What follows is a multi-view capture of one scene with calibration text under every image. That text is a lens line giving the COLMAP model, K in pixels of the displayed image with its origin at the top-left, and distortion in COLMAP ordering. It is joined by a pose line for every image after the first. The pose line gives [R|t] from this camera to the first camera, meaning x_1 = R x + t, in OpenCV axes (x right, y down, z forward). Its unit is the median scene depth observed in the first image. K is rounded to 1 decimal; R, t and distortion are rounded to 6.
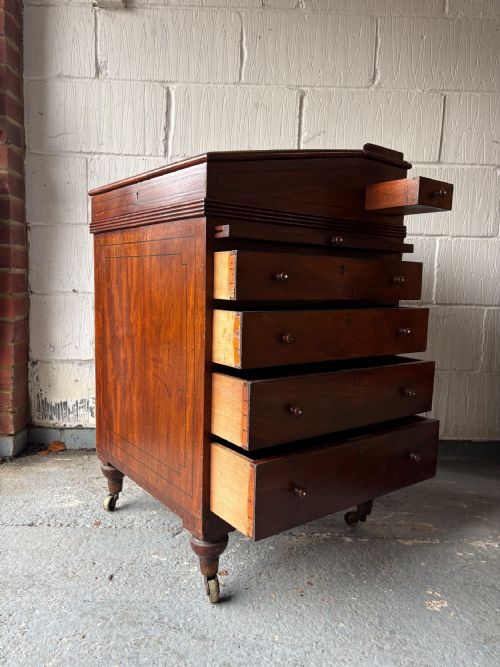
lens RADIAL K [[506.6, 0, 247.5], [0, 506.6, 338.8], [0, 0, 1]] dist [0.055015, -0.064639]
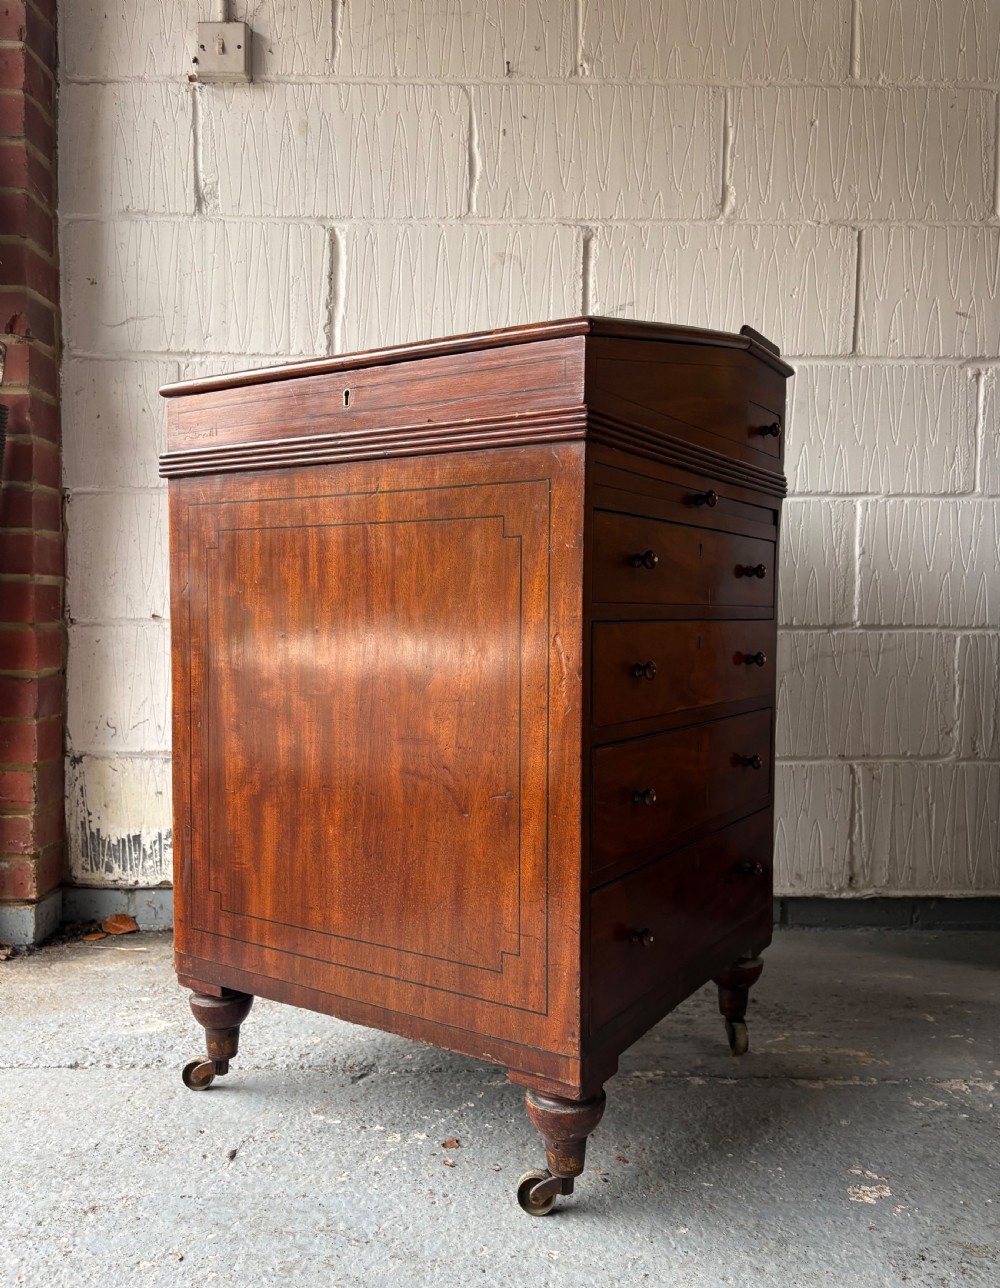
lens RADIAL K [[1038.1, 0, 494.5], [0, 1038.1, 667.8], [0, 0, 1]] dist [0.049791, -0.055530]
pose [[0.999756, -0.021638, -0.004478, 0.006512], [0.021322, 0.997870, -0.061645, 0.030922], [0.005802, 0.061534, 0.998088, -0.046697]]
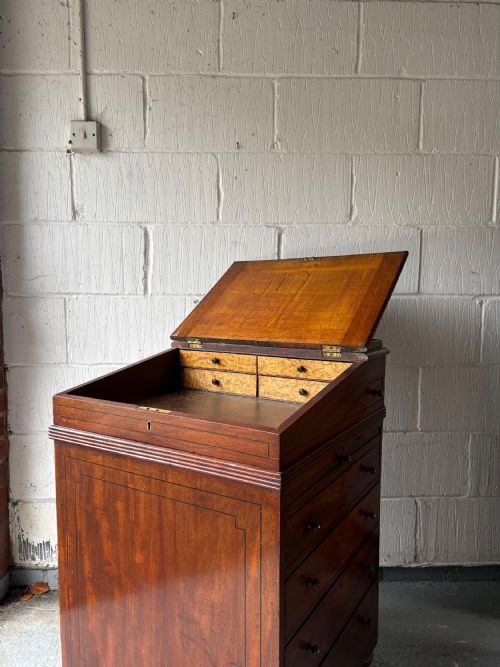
lens RADIAL K [[506.6, 0, 247.5], [0, 506.6, 338.8], [0, 0, 1]] dist [0.055015, -0.064639]
pose [[0.999410, -0.028499, 0.019168, 0.017905], [0.028876, 0.999389, -0.019685, -0.250430], [-0.018596, 0.020227, 0.999622, 0.007440]]
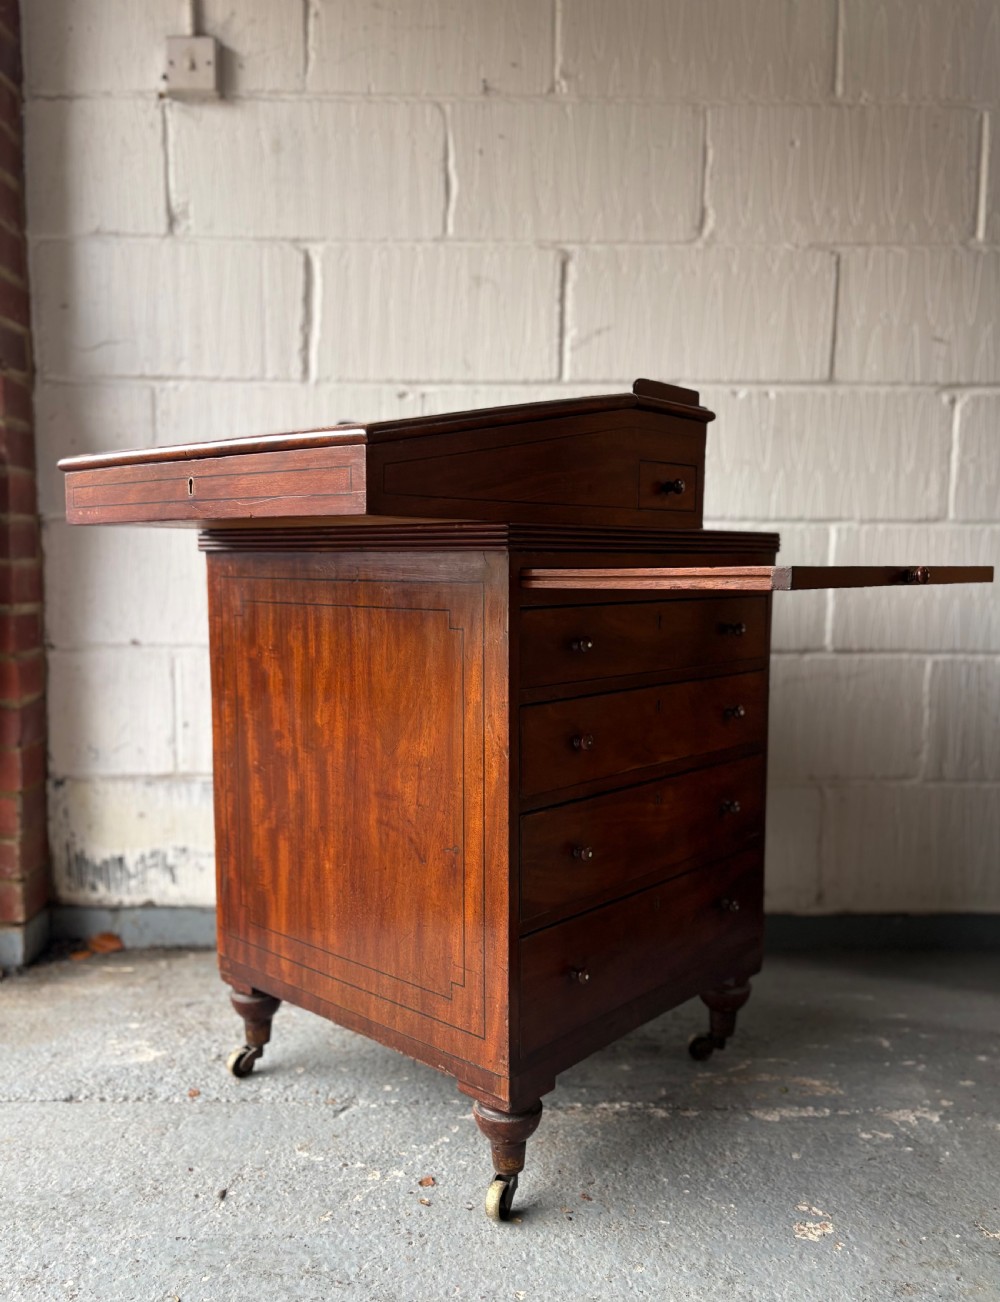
lens RADIAL K [[1075.4, 0, 487.8], [0, 1075.4, 680.6], [0, 0, 1]] dist [0.040288, -0.033777]
pose [[0.999748, -0.022228, 0.002977, 0.015911], [0.022233, 0.999751, -0.001713, -0.047012], [-0.002938, 0.001779, 0.999994, -0.101576]]
